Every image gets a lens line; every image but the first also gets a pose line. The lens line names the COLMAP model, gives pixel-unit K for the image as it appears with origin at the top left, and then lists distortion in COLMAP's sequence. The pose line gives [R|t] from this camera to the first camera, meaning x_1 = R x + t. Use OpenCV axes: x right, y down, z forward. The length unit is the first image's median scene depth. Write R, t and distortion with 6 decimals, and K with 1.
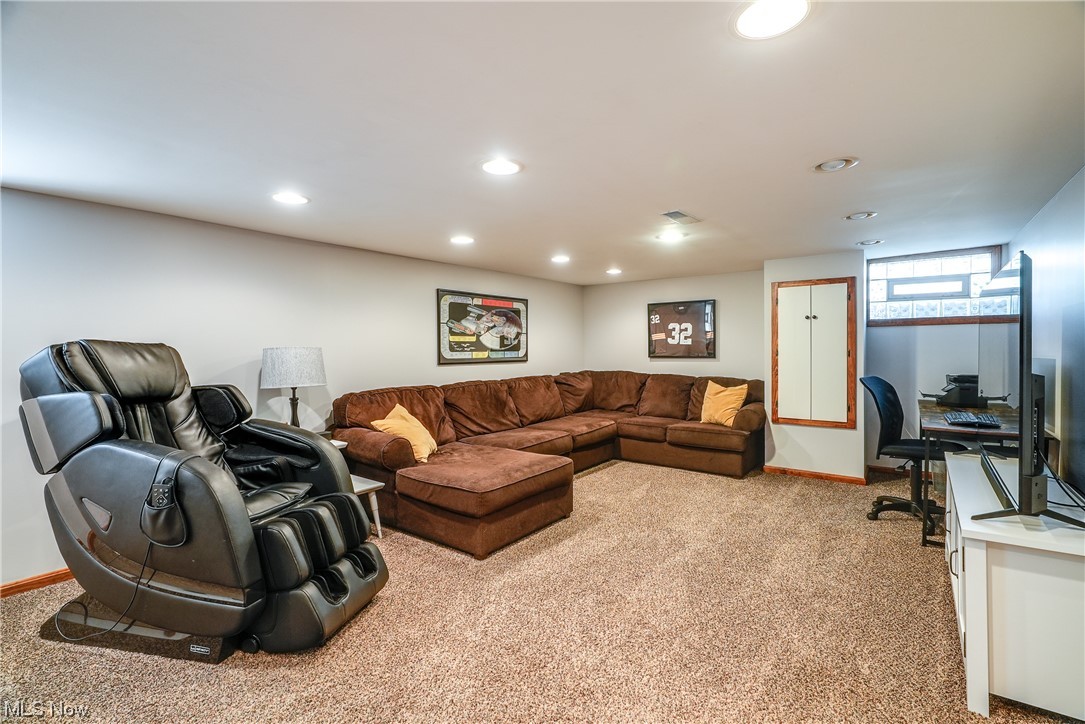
lens RADIAL K [[493.8, 0, 543.8], [0, 493.8, 350.1], [0, 0, 1]] dist [-0.014016, 0.003809]
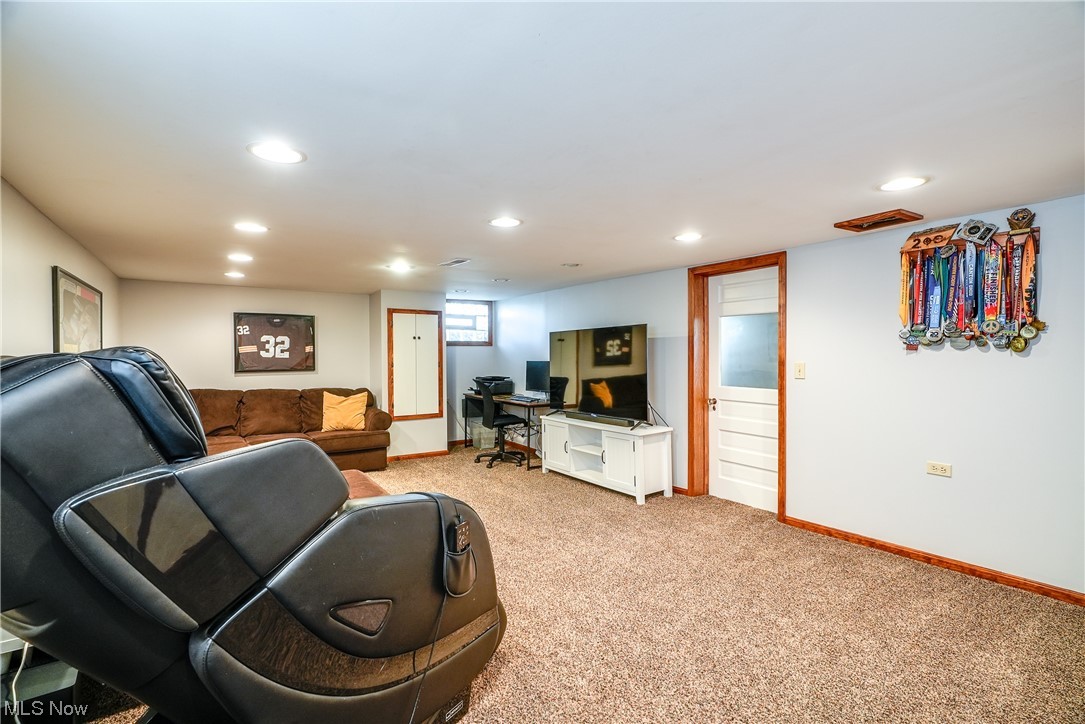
lens RADIAL K [[495.8, 0, 543.9], [0, 495.8, 366.2], [0, 0, 1]] dist [-0.004950, 0.000341]
pose [[0.322003, -0.012017, 0.946662, -0.538645], [0.007982, 0.999918, 0.009978, -0.000414], [-0.946705, 0.004344, 0.322073, 0.208951]]
